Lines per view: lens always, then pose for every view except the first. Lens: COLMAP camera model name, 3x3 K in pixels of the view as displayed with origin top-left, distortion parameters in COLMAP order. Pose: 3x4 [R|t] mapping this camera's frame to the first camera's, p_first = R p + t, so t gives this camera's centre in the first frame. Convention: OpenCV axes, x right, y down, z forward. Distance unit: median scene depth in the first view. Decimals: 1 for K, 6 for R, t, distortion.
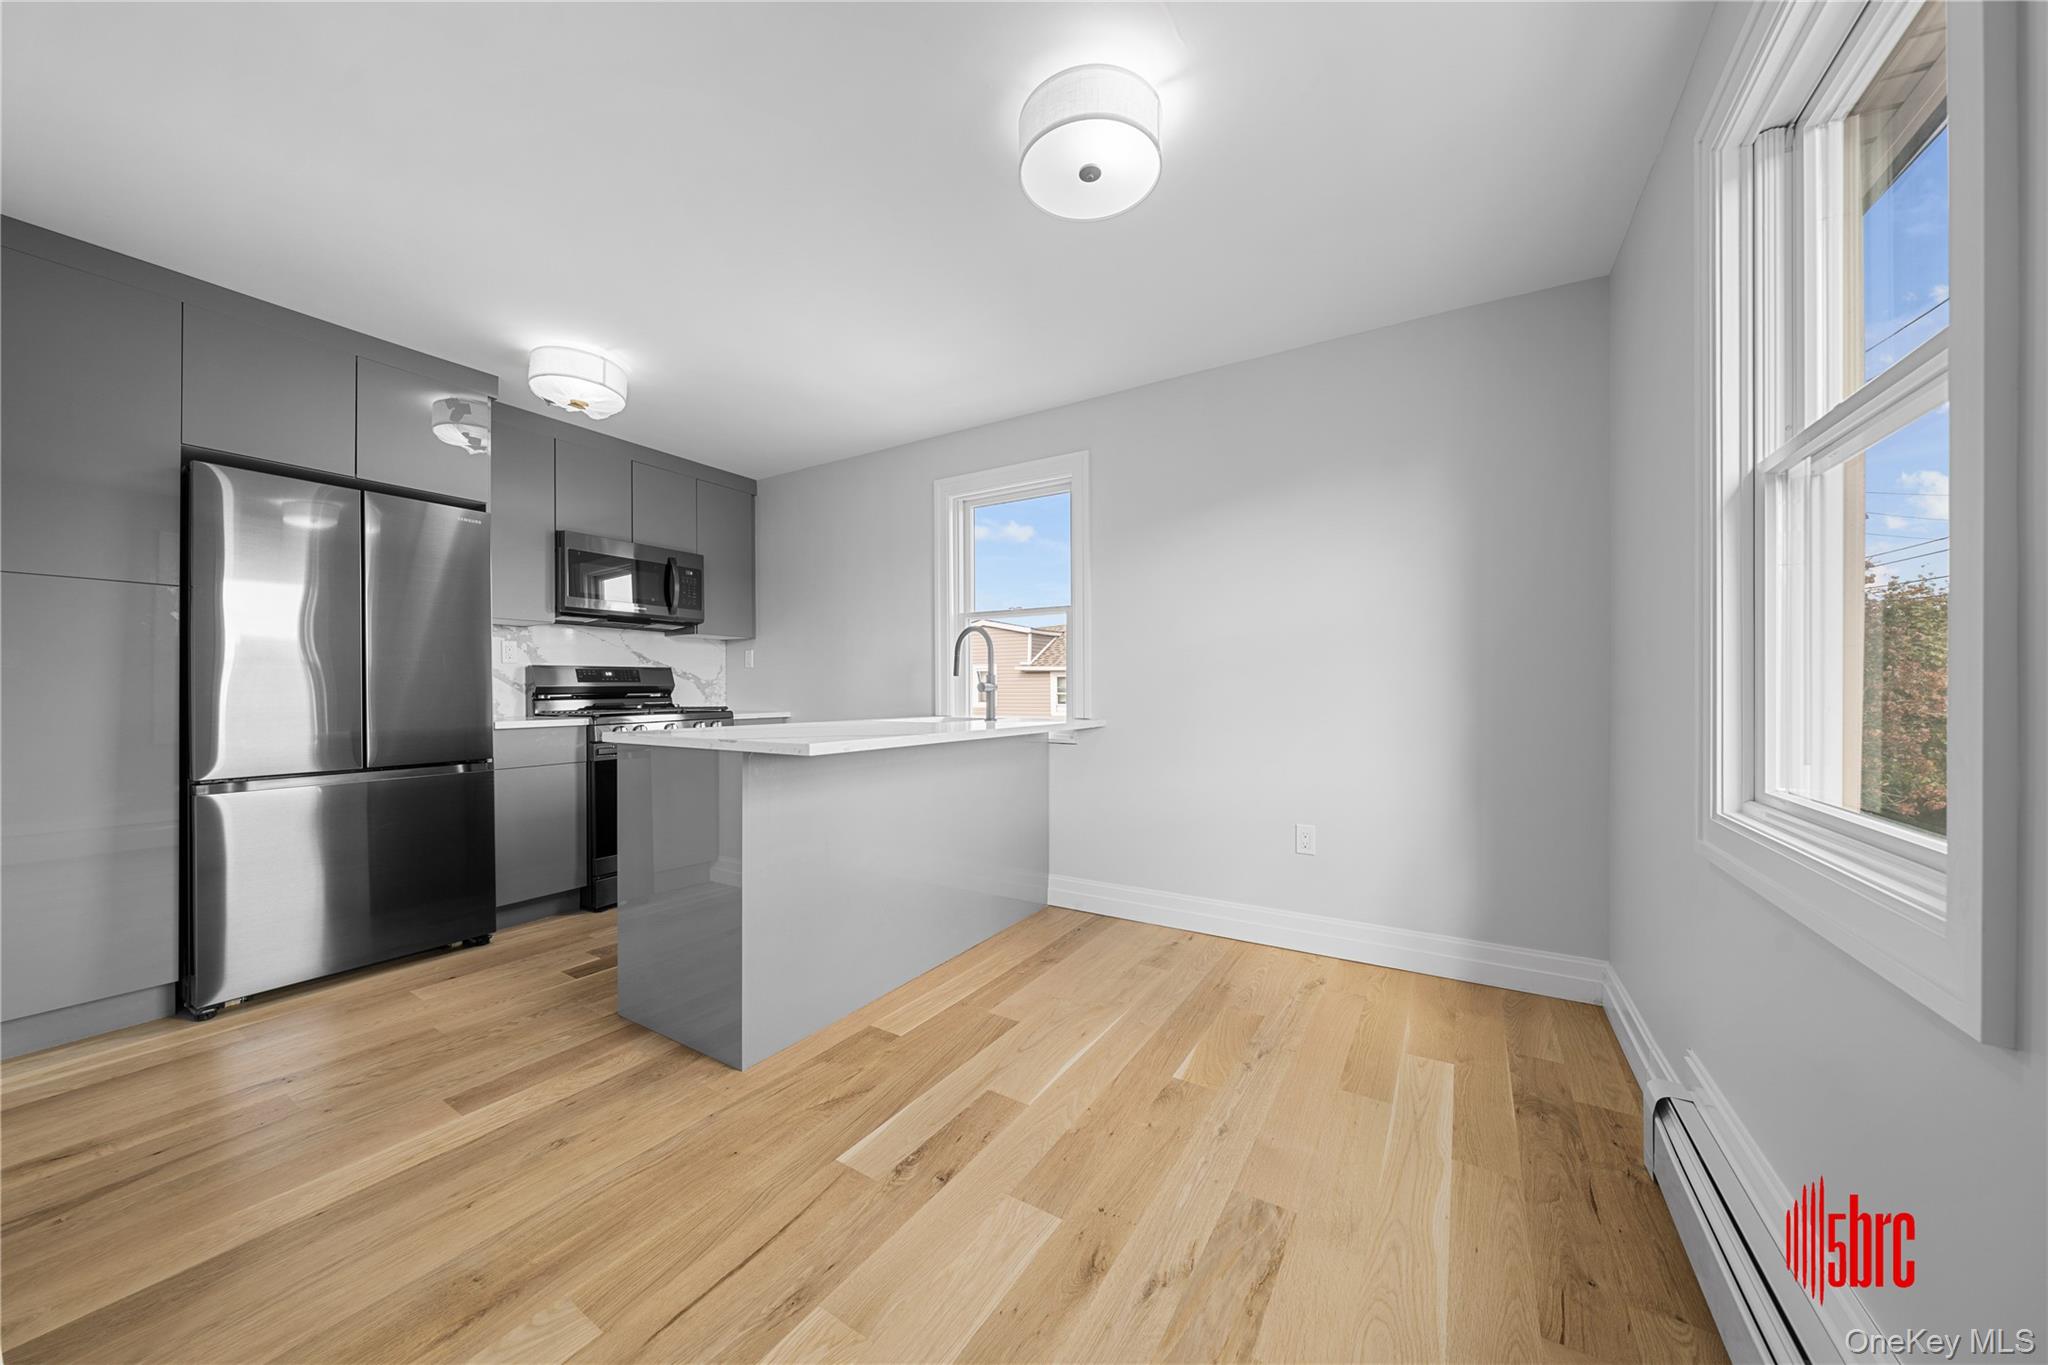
lens RADIAL K [[703.0, 0, 1015.9], [0, 703.0, 686.5], [0, 0, 1]] dist [-0.000857, 0.000014]
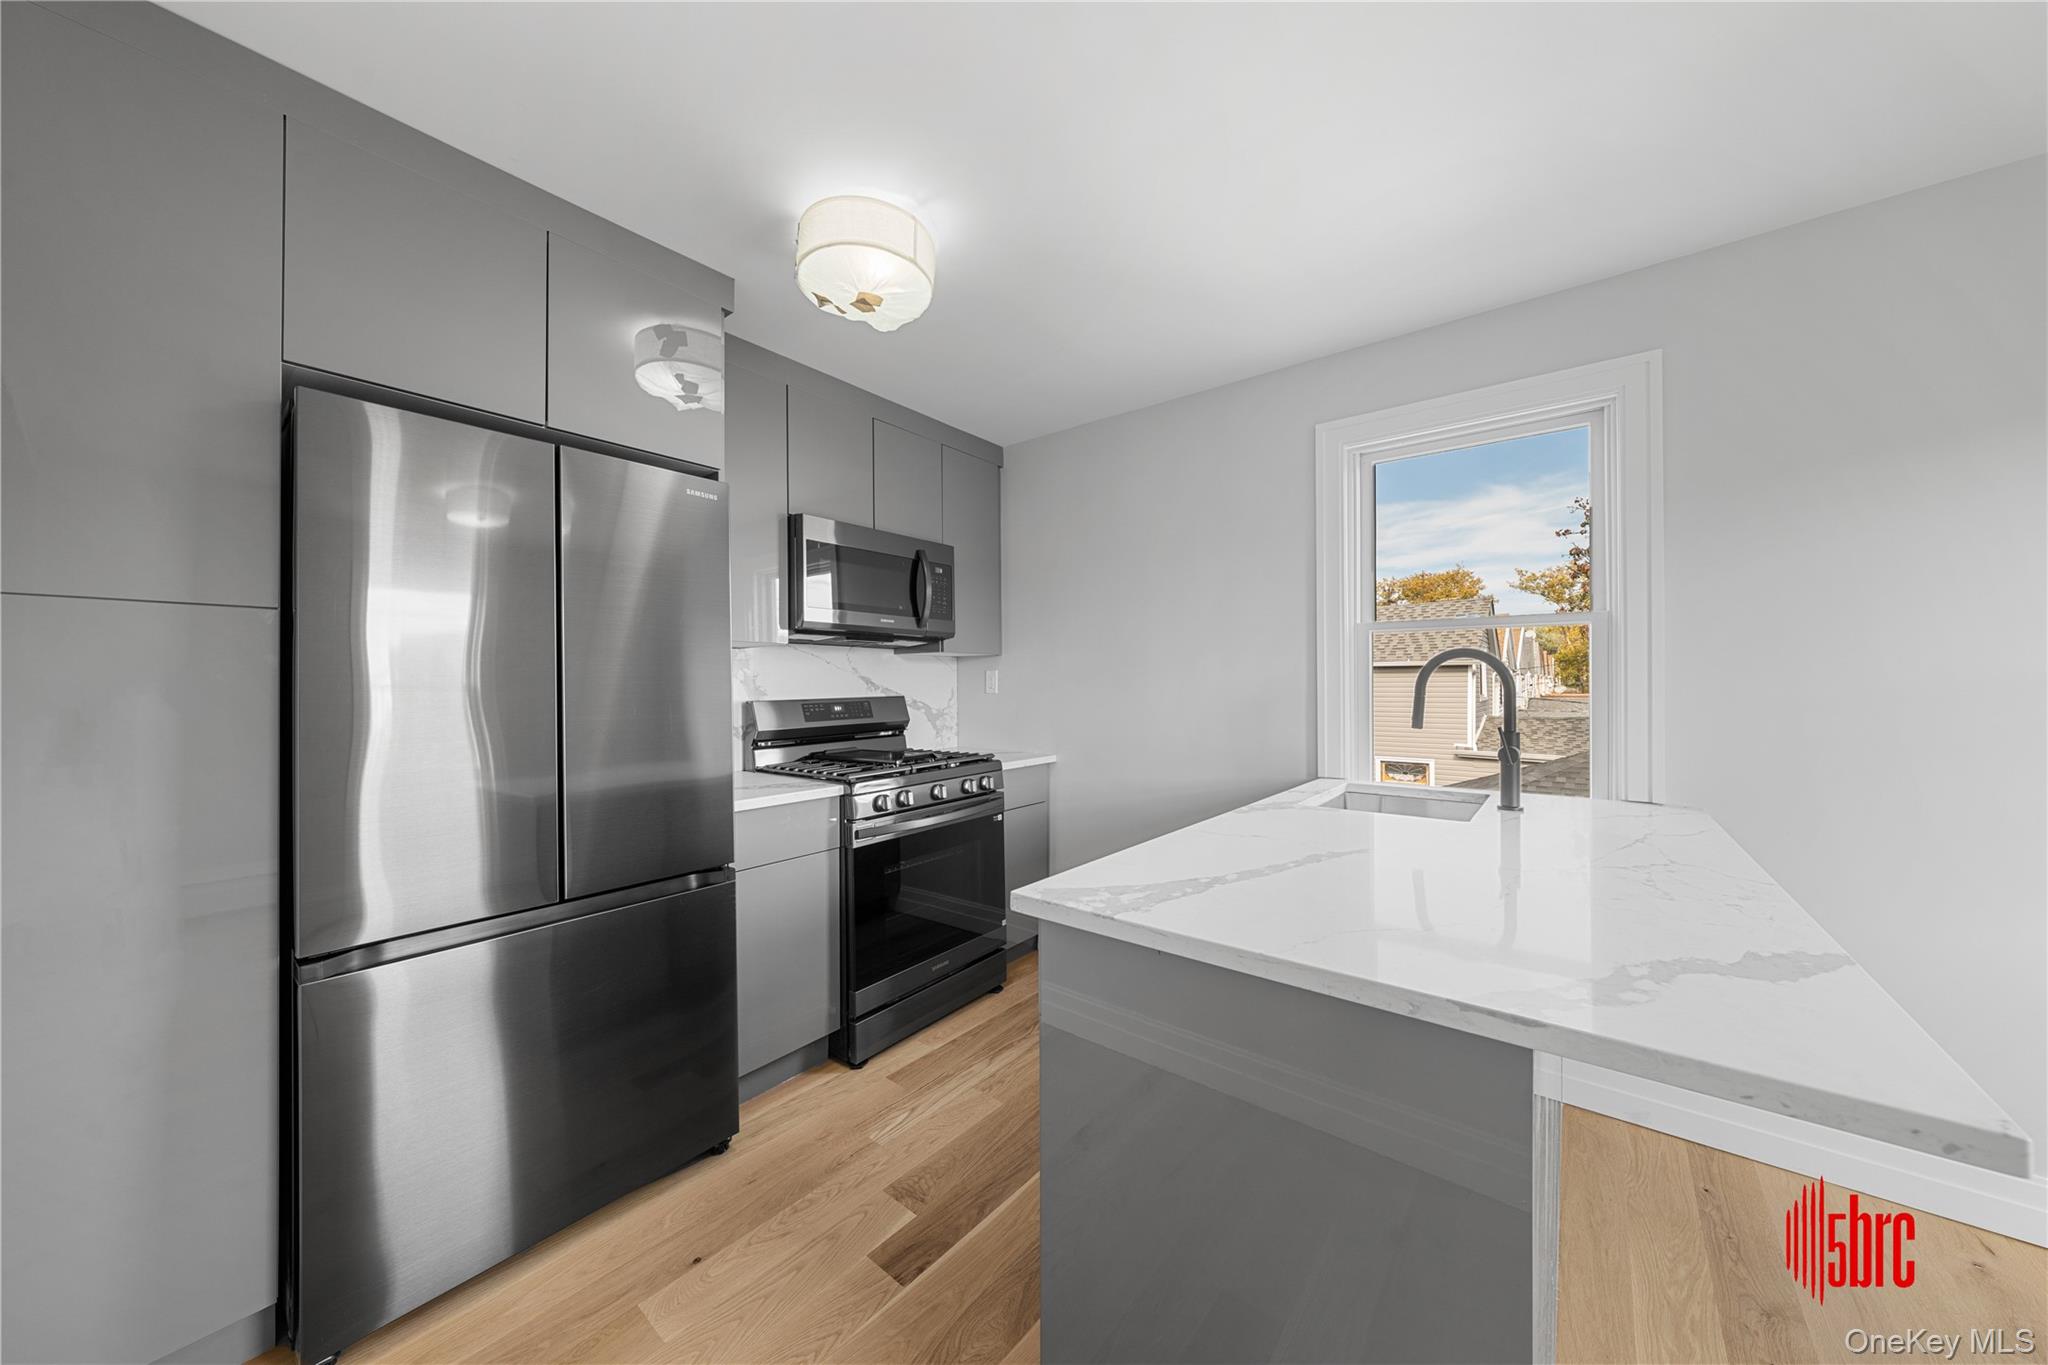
lens RADIAL K [[703.0, 0, 1020.9], [0, 703.0, 679.3], [0, 0, 1]] dist [-0.000857, 0.000014]
pose [[0.992083, -0.000467, -0.125585, -0.351096], [0.000186, 0.999997, -0.002252, -0.055948], [0.125586, 0.002211, 0.992080, 0.343322]]
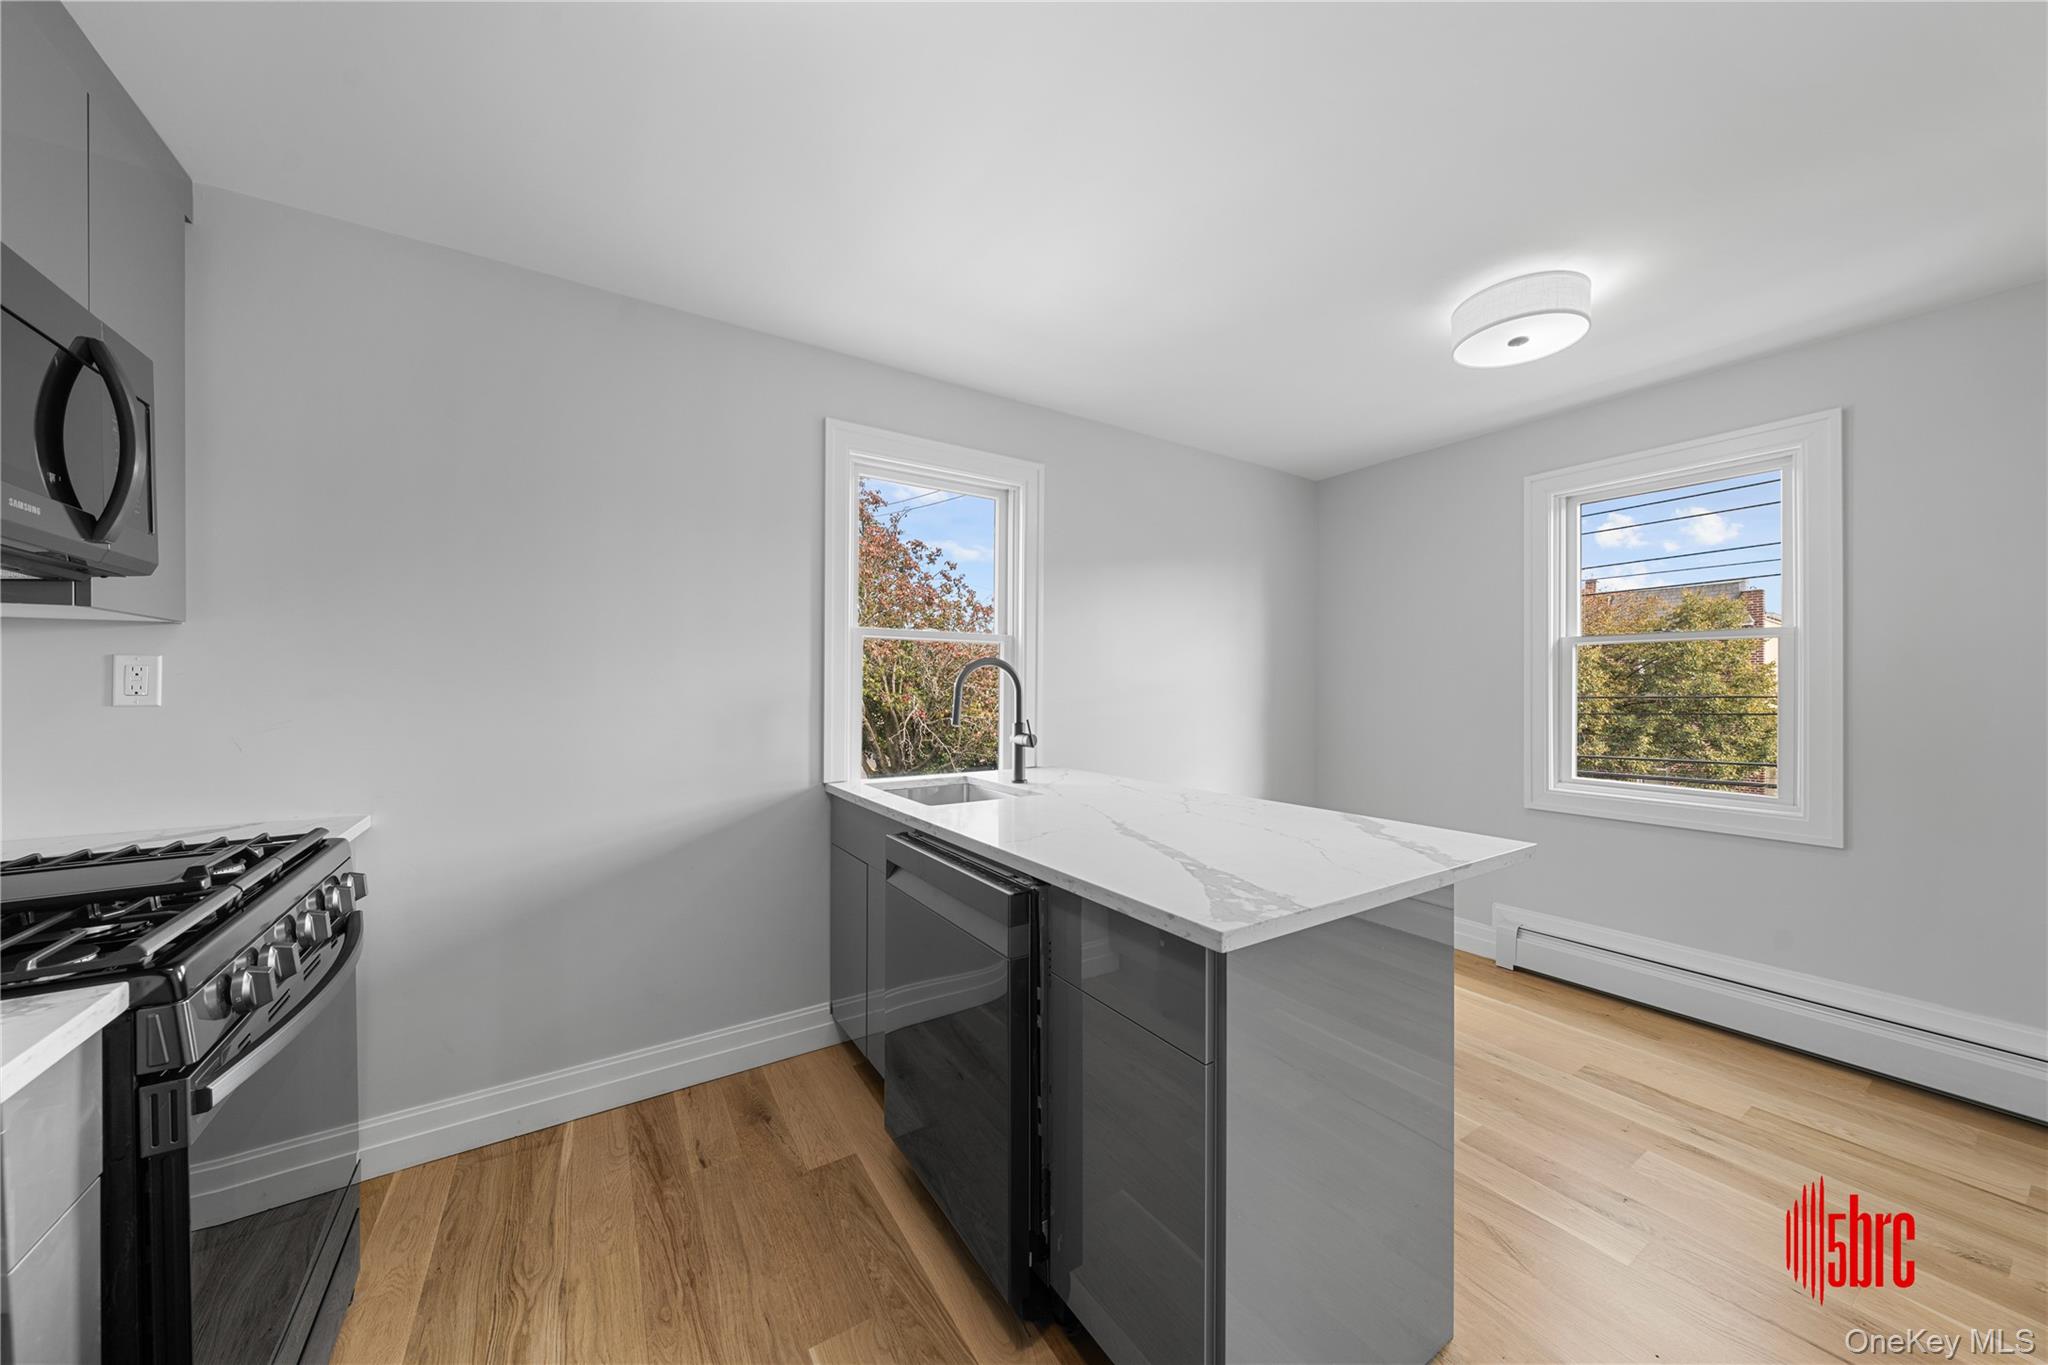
lens RADIAL K [[703.0, 0, 1010.1], [0, 703.0, 688.3], [0, 0, 1]] dist [-0.000857, 0.000014]
pose [[0.419367, 0.001804, 0.907815, -0.707062], [-0.005907, 0.999982, 0.000742, -0.051809], [-0.907798, -0.005674, 0.419370, 0.652241]]
